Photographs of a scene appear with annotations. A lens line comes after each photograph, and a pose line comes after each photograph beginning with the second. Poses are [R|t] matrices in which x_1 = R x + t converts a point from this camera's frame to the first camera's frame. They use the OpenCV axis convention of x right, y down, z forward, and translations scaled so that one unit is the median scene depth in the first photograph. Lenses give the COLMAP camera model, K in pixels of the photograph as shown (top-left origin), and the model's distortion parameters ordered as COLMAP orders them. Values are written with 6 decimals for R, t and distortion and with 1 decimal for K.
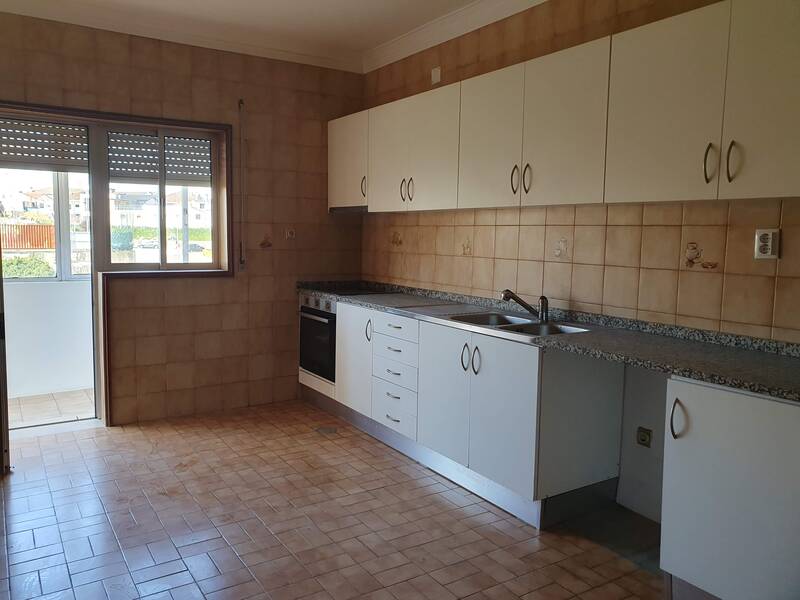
lens RADIAL K [[623.5, 0, 397.9], [0, 623.5, 298.9], [0, 0, 1]] dist [0.056199, -0.001067]
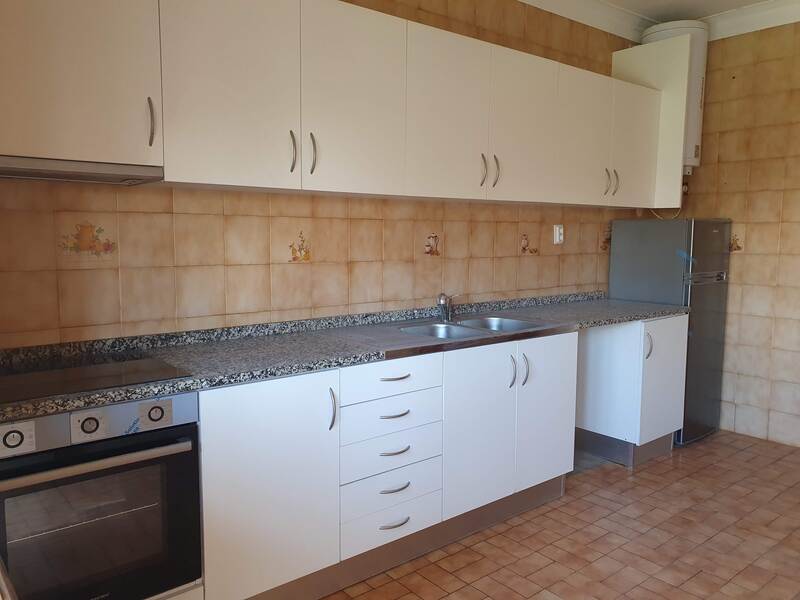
lens RADIAL K [[623.5, 0, 397.7], [0, 623.5, 301.5], [0, 0, 1]] dist [0.056199, -0.001067]
pose [[-0.107203, -0.126490, 0.986158, -0.737466], [0.099267, 0.985556, 0.137204, -0.141104], [-0.989269, 0.112602, -0.093098, 1.254734]]
